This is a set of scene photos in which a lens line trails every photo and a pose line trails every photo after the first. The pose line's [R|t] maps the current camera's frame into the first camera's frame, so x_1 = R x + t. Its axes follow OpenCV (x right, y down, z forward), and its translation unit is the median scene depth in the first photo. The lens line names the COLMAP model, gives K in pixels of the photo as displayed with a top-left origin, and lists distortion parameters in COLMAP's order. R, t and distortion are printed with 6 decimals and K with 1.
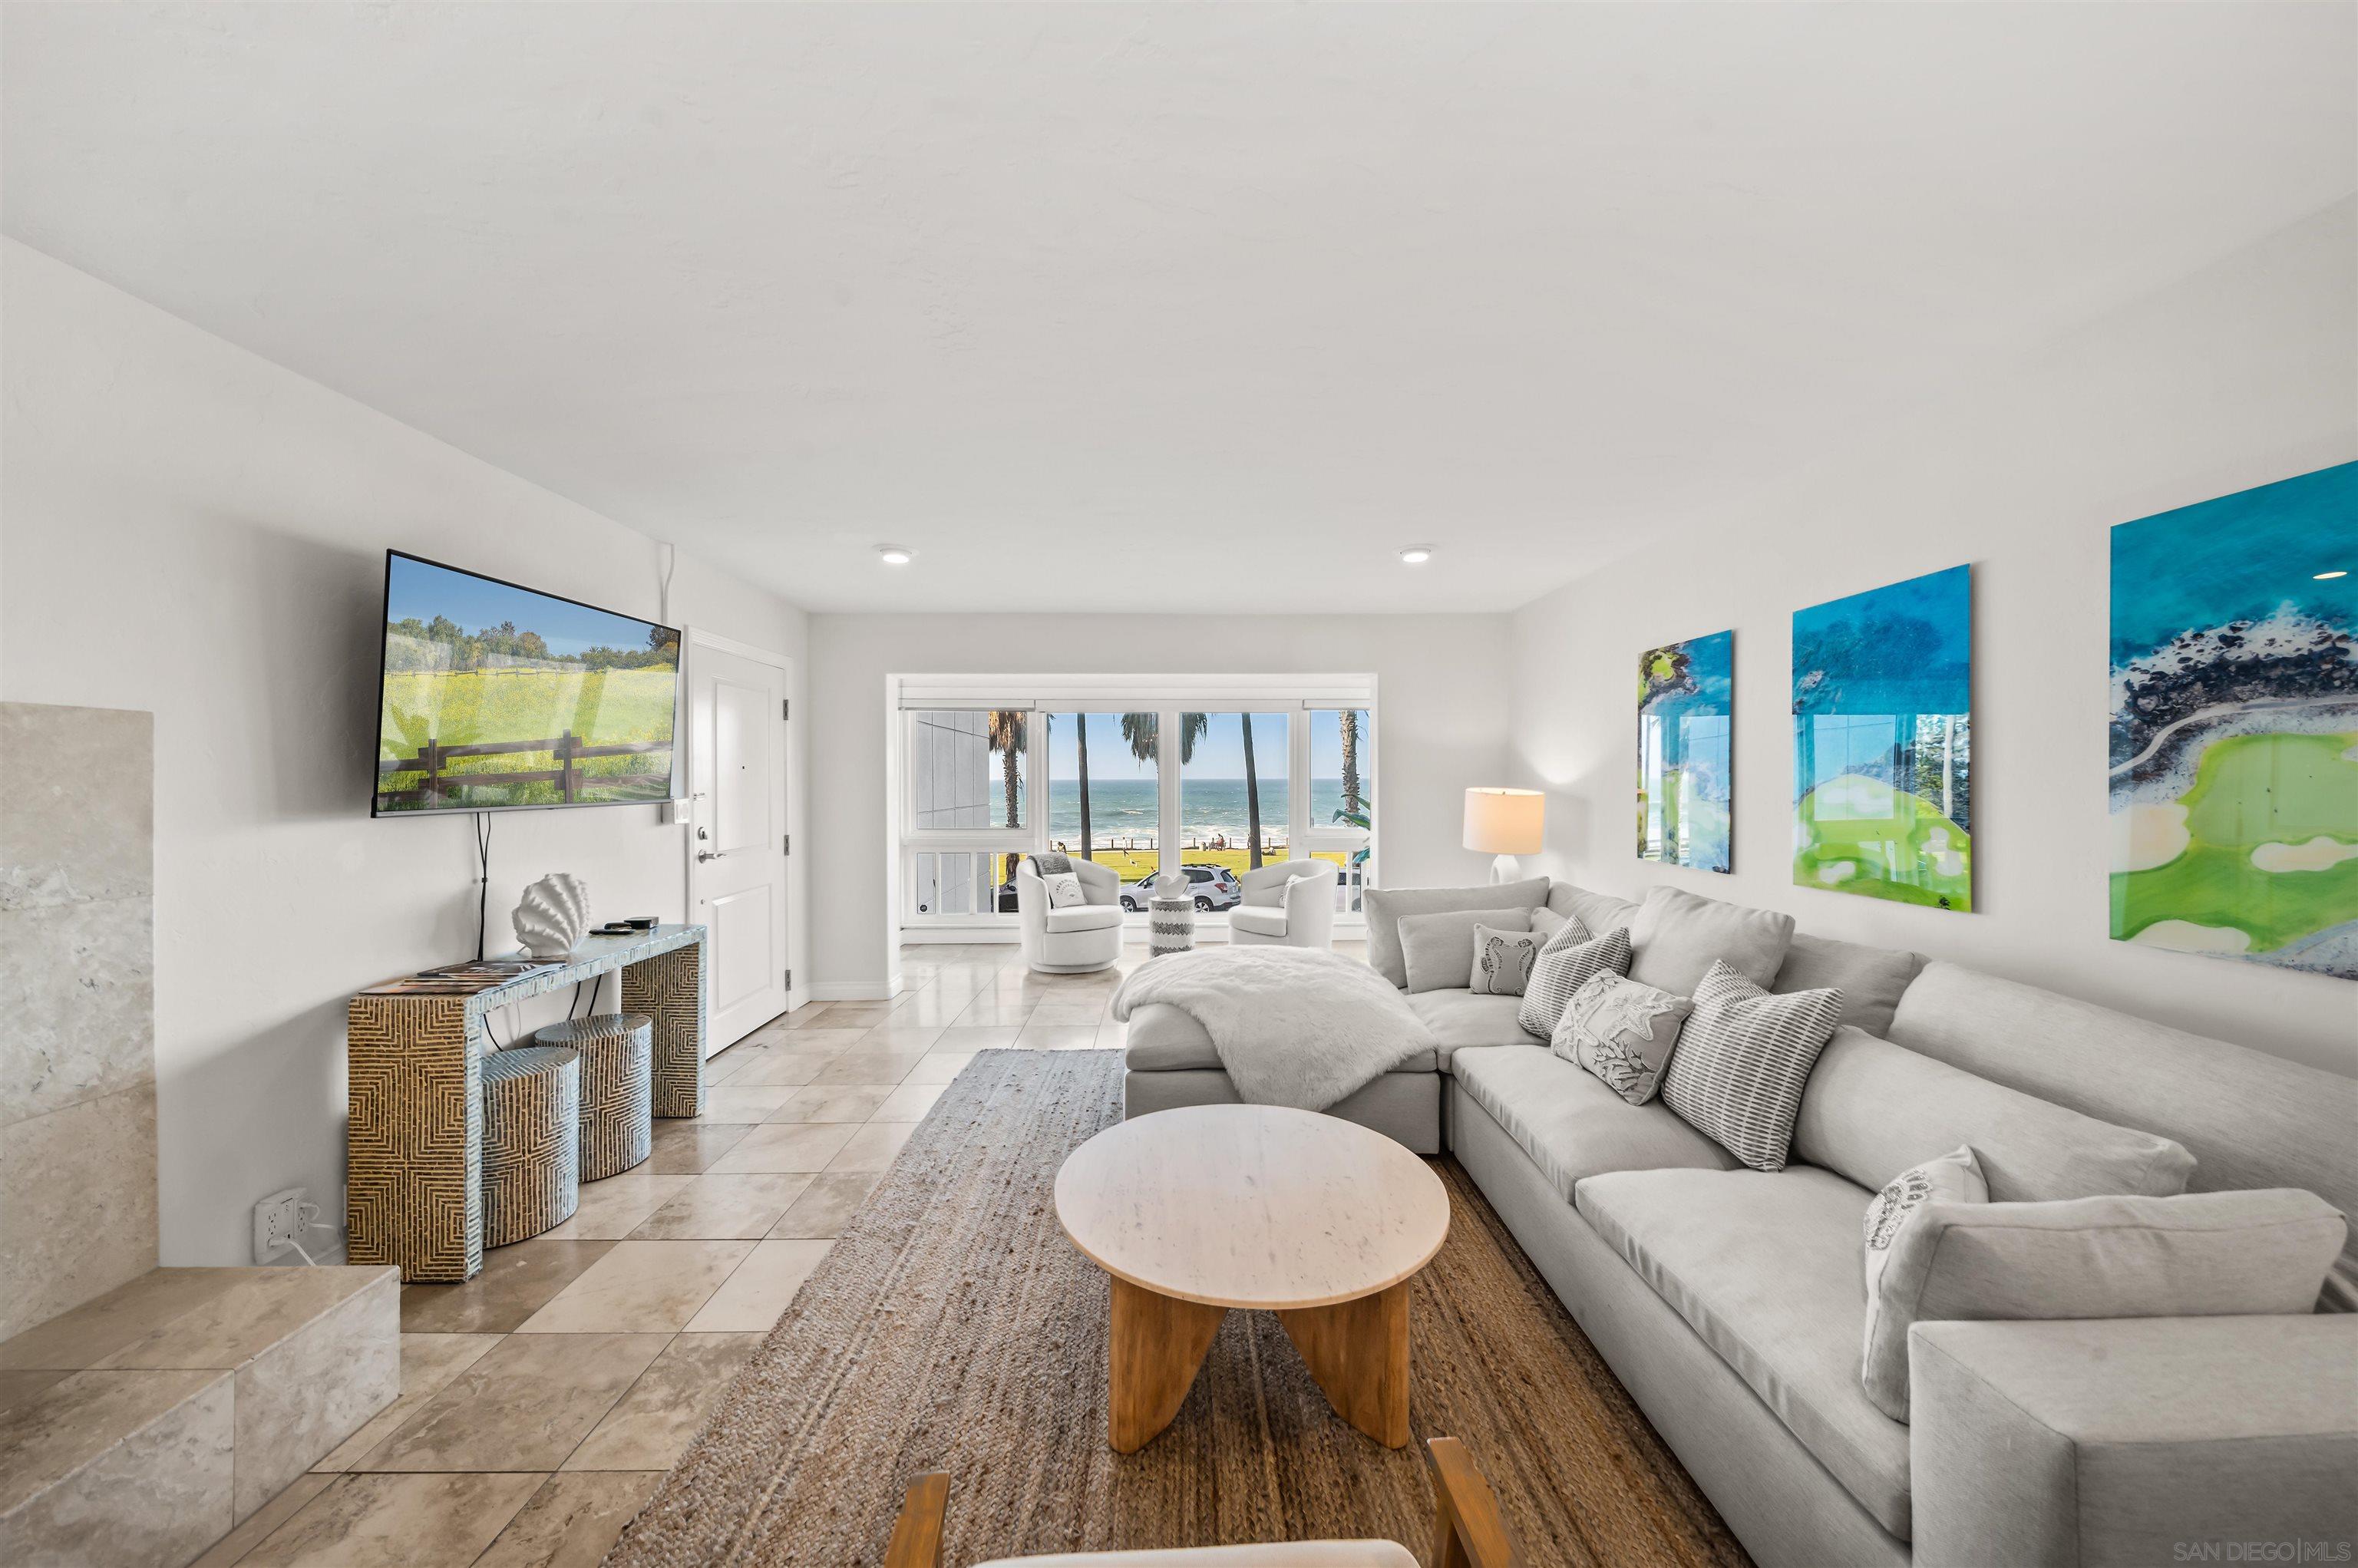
lens RADIAL K [[827.9, 0, 1190.4], [0, 827.9, 785.1], [0, 0, 1]] dist [0.001102, -0.001961]
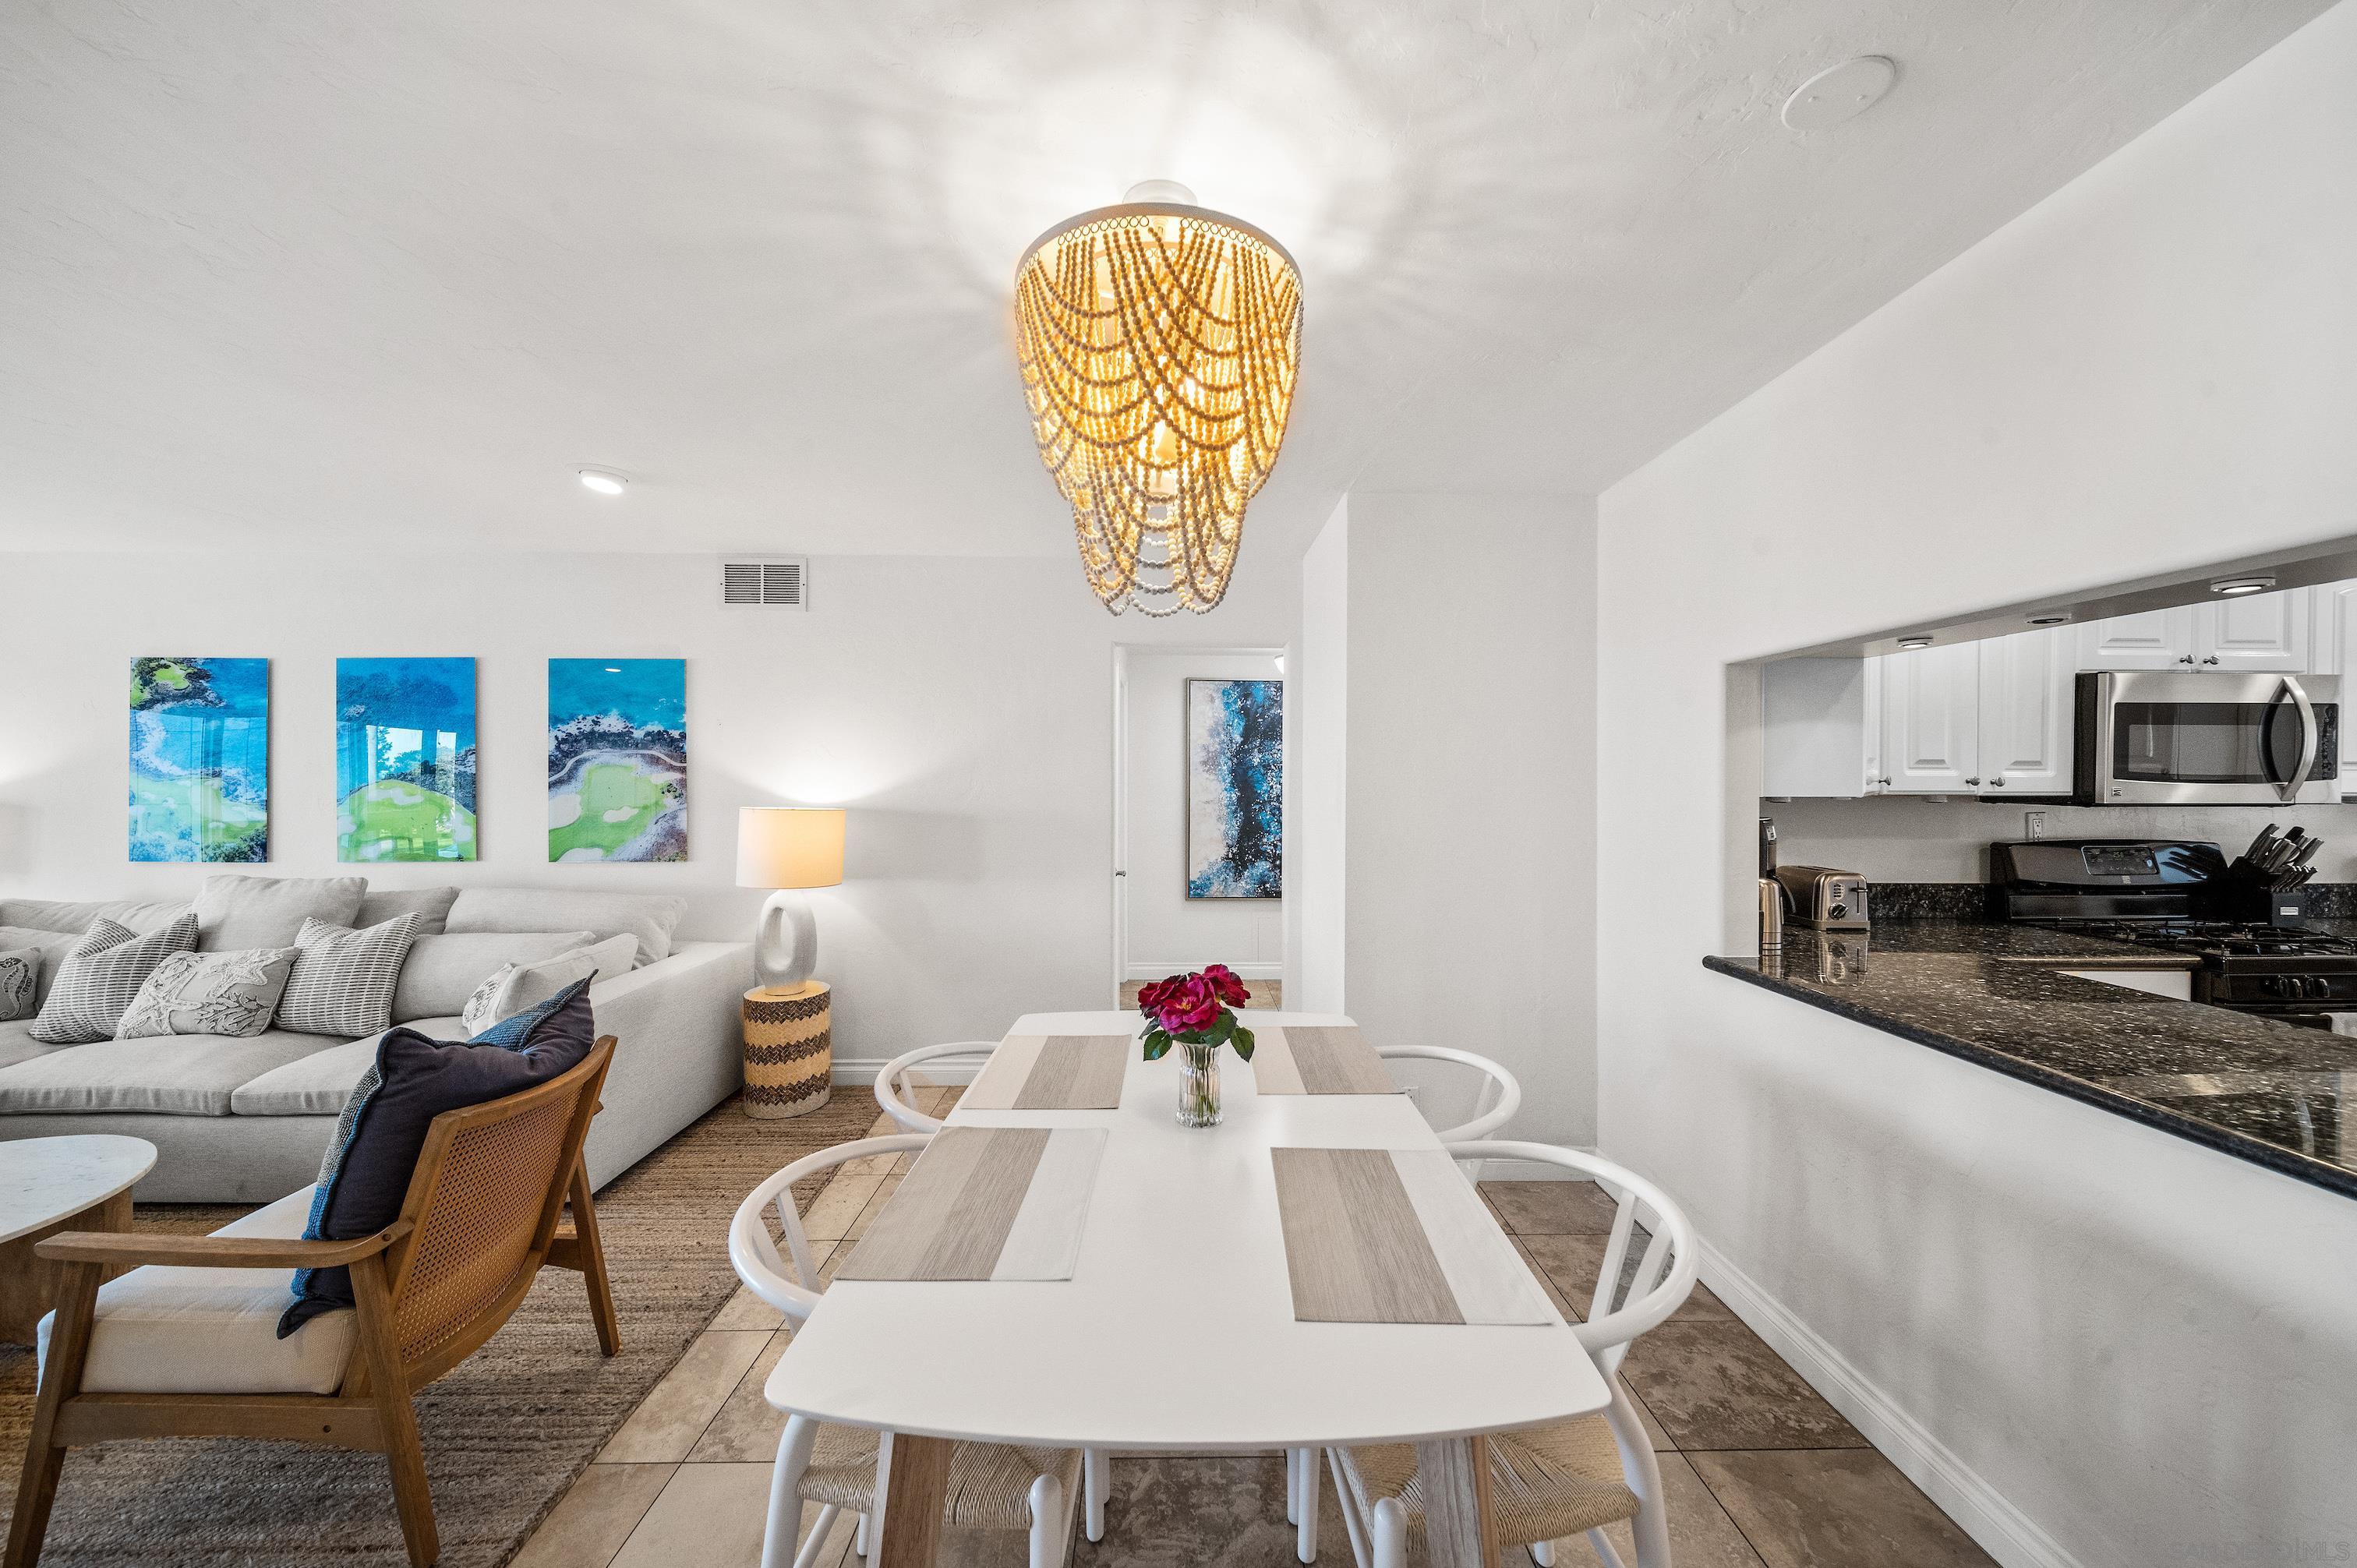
lens RADIAL K [[827.6, 0, 1177.6], [0, 827.6, 773.5], [0, 0, 1]] dist [0.001102, -0.001961]
pose [[0.008707, 0.003673, 0.999955, -0.621092], [0.006170, 0.999974, -0.003727, -0.009480], [-0.999943, 0.006202, 0.008684, -0.384642]]
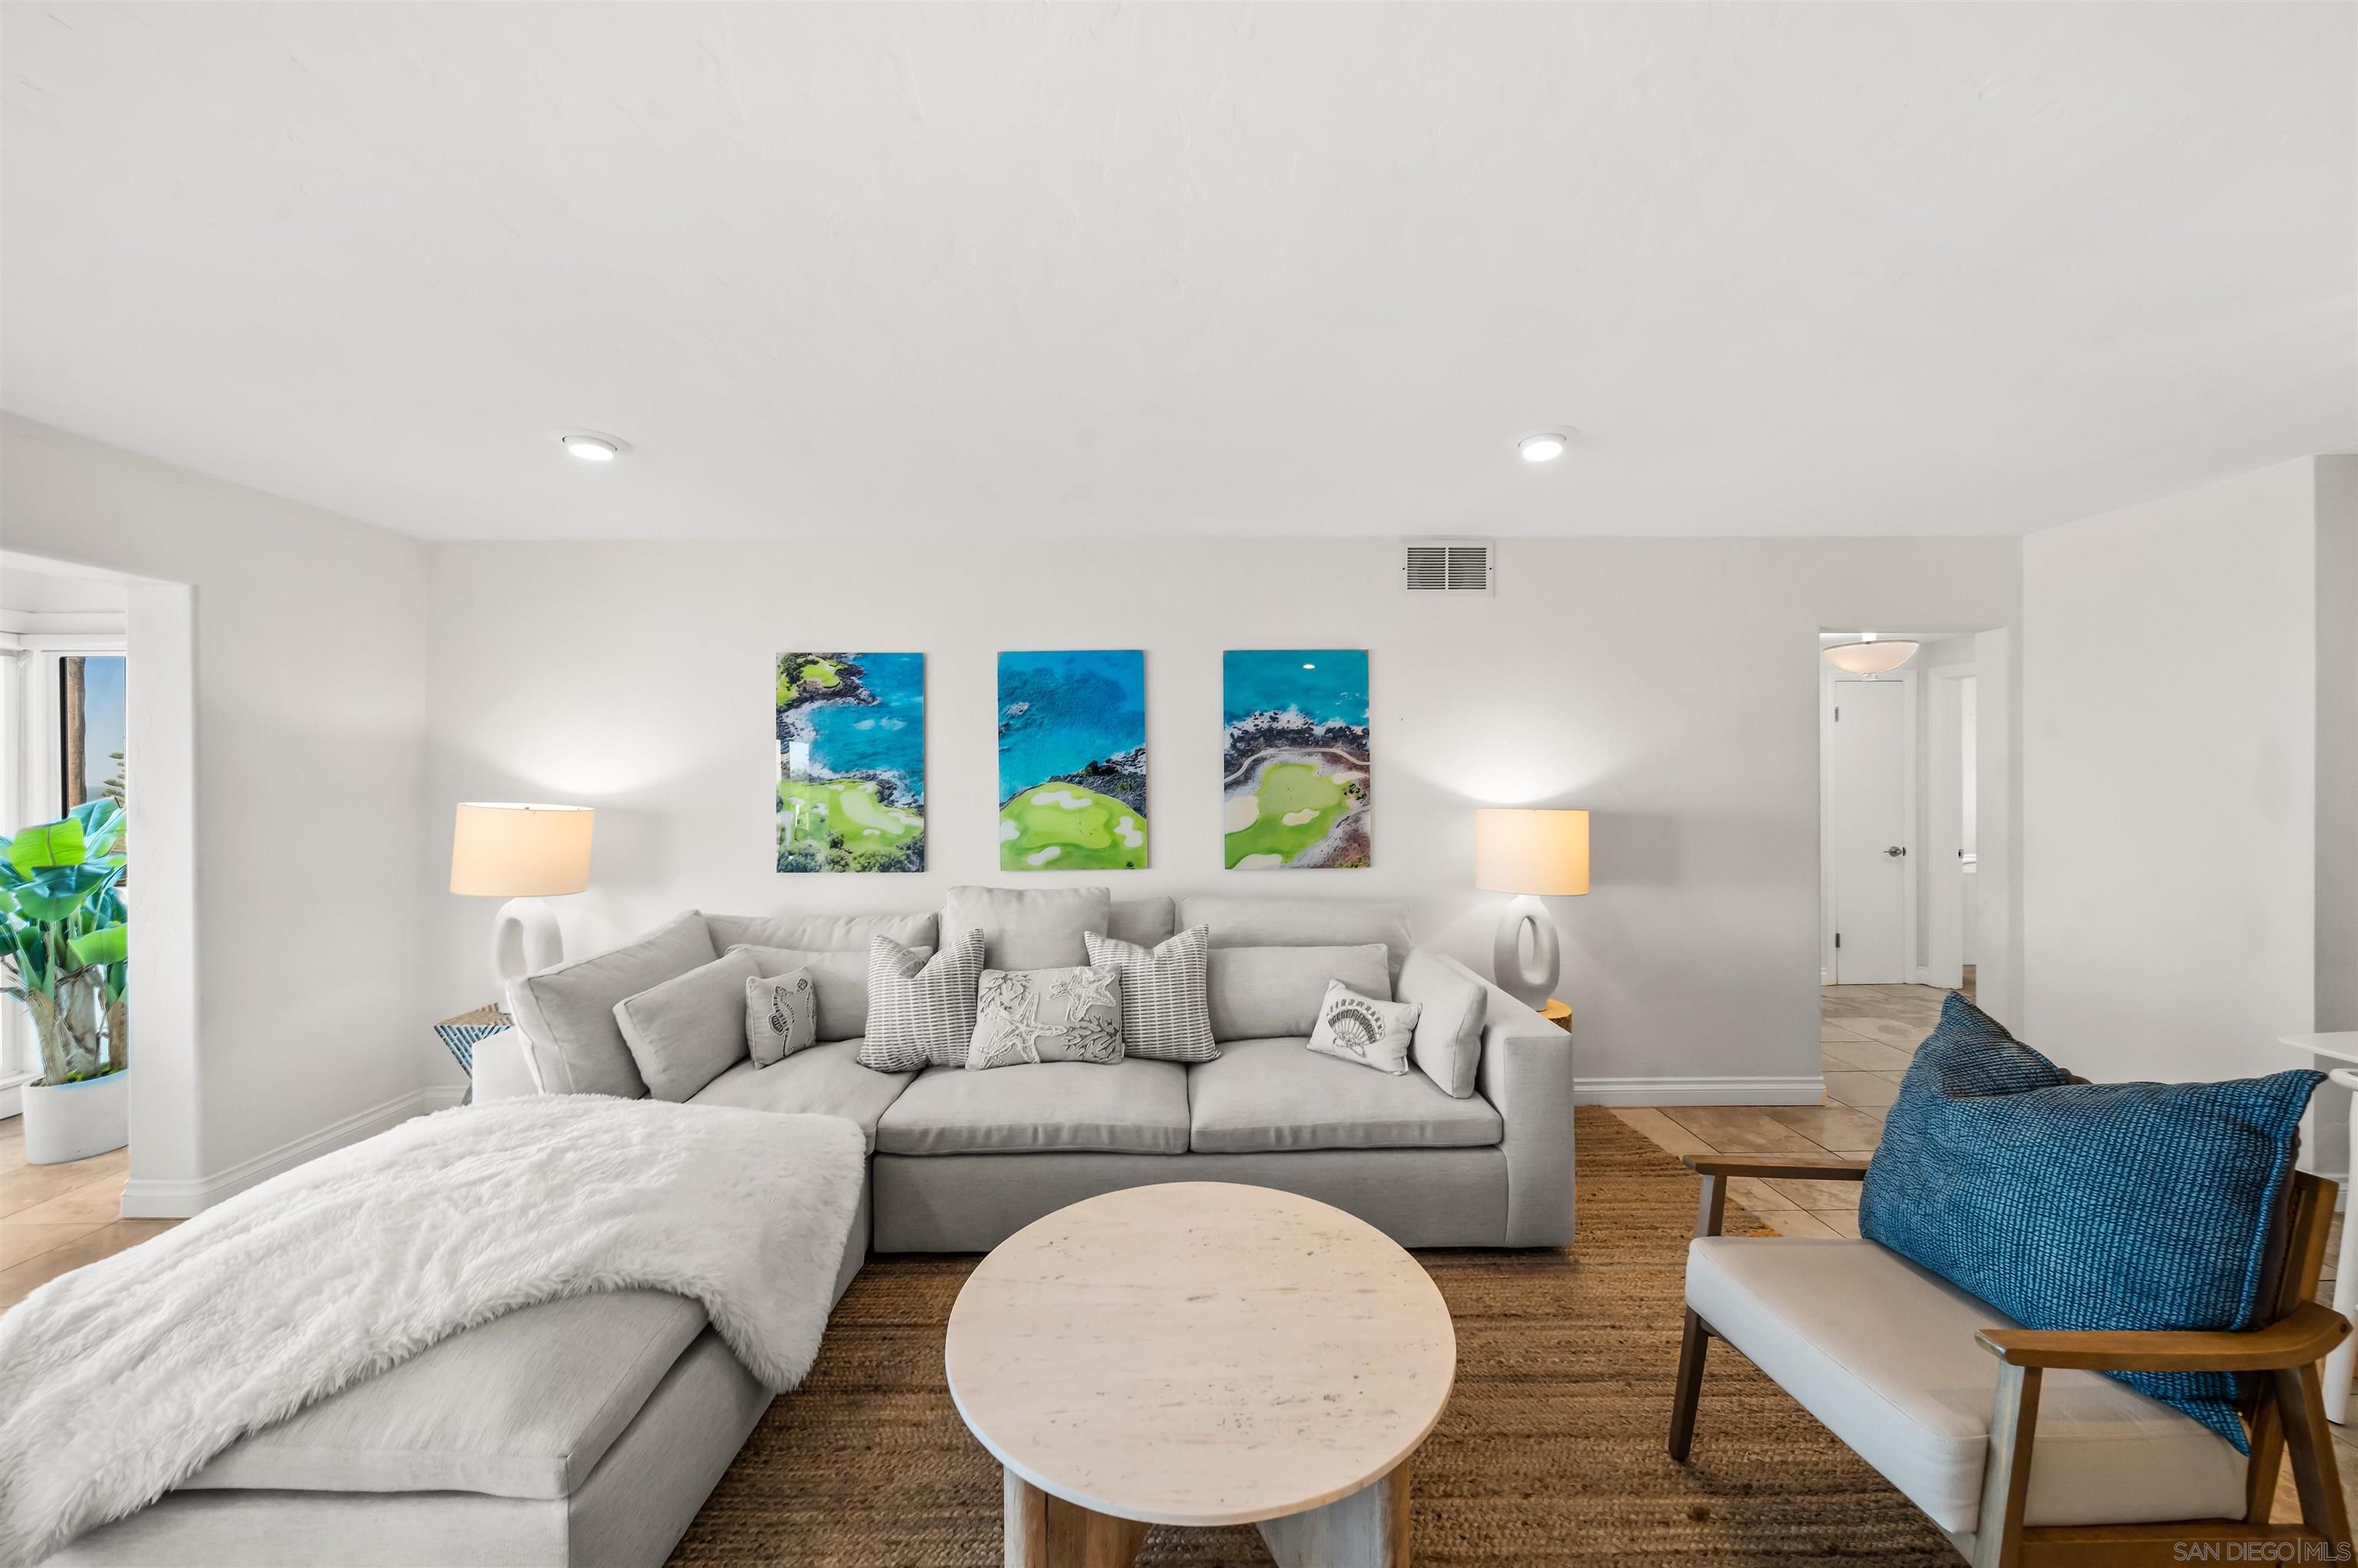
lens RADIAL K [[827.9, 0, 1180.3], [0, 827.9, 777.4], [0, 0, 1]] dist [0.001102, -0.001961]
pose [[0.014598, 0.002554, 0.999890, -0.534520], [0.014319, 0.999894, -0.002763, -0.013347], [-0.999791, 0.014358, 0.014560, 0.740766]]
